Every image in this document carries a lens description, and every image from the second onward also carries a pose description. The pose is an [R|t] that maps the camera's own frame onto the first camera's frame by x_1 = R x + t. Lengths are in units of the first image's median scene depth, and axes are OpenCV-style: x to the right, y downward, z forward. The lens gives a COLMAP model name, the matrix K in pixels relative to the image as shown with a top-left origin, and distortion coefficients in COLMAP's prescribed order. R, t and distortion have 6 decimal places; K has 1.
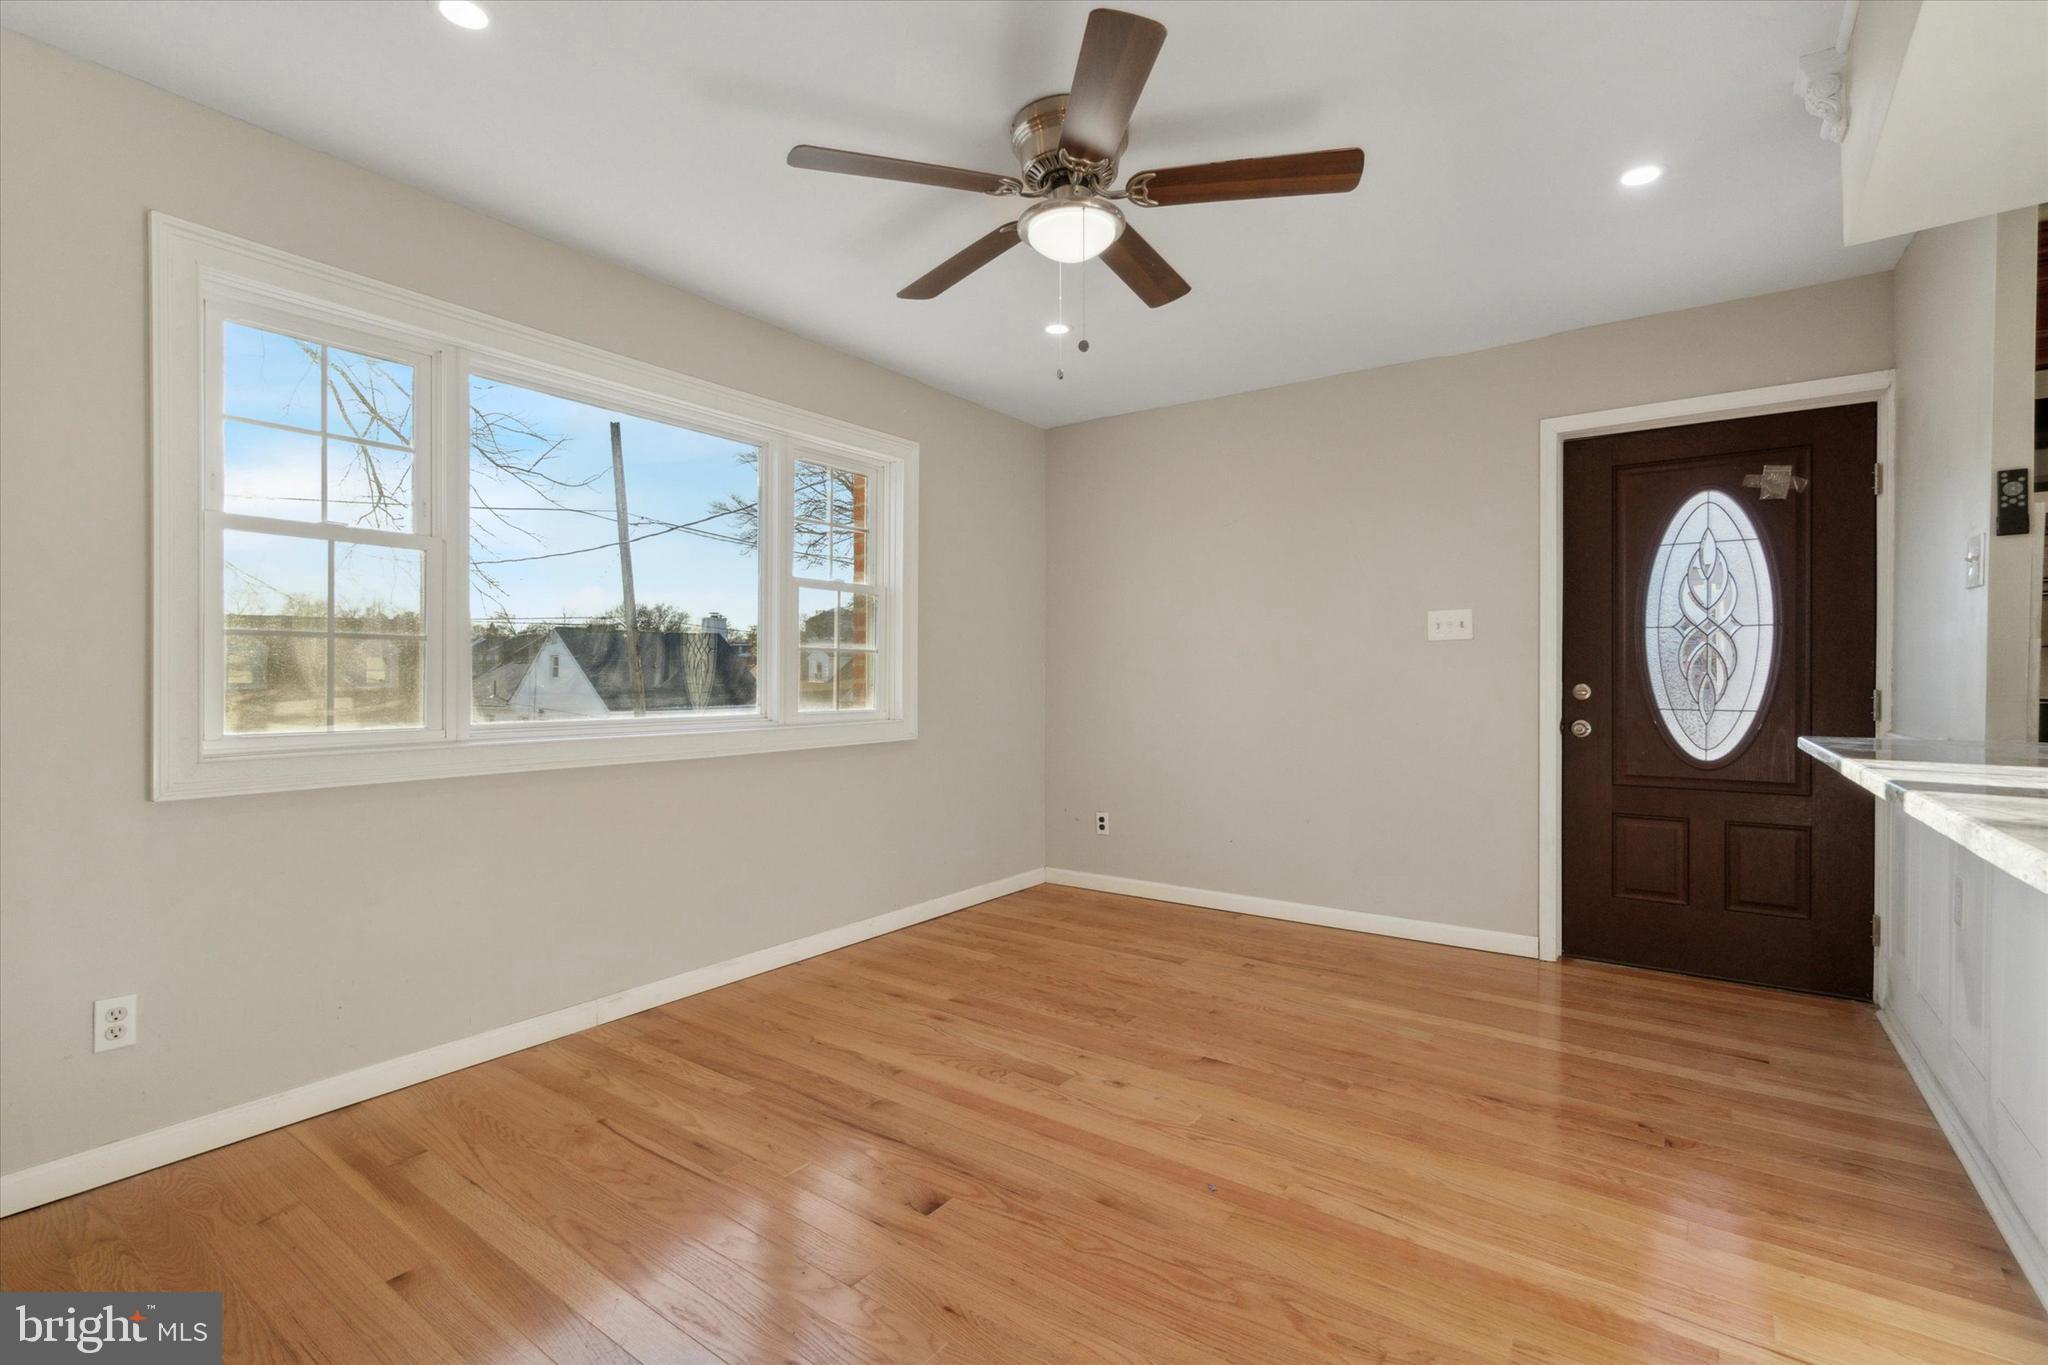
lens RADIAL K [[922.1, 0, 1024.0], [0, 922.1, 682.5], [0, 0, 1]] dist [-0.003147, 0.000894]
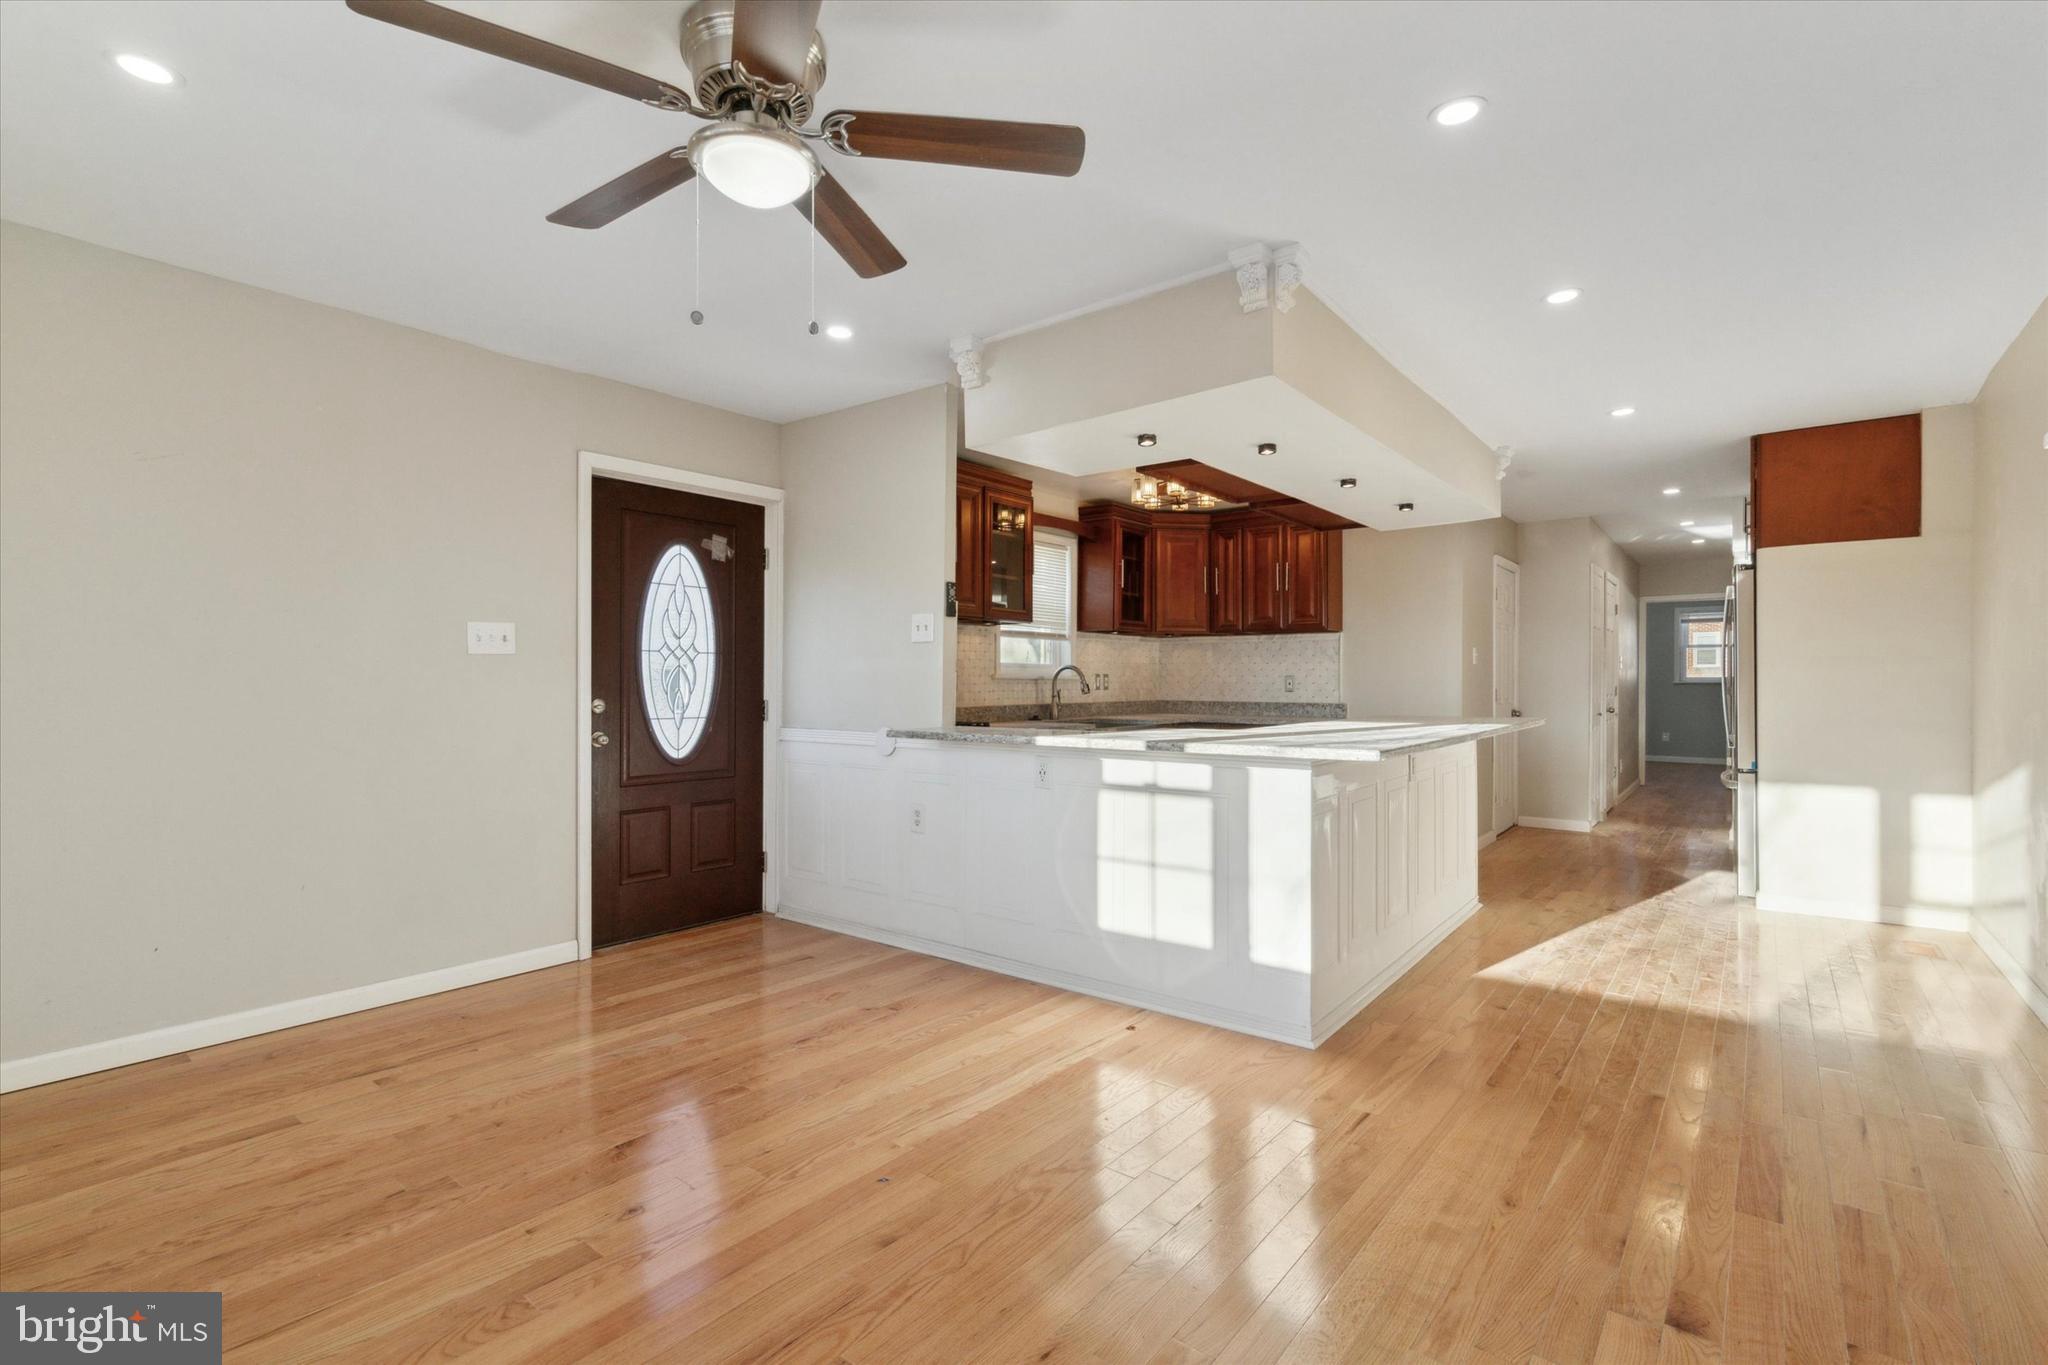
lens RADIAL K [[922.1, 0, 1024.0], [0, 922.1, 682.5], [0, 0, 1]] dist [-0.003147, 0.000894]
pose [[0.061298, 0.003189, 0.998114, -0.502580], [0.008657, 0.999956, -0.003727, -0.010315], [-0.998082, 0.008869, 0.061267, 0.458350]]
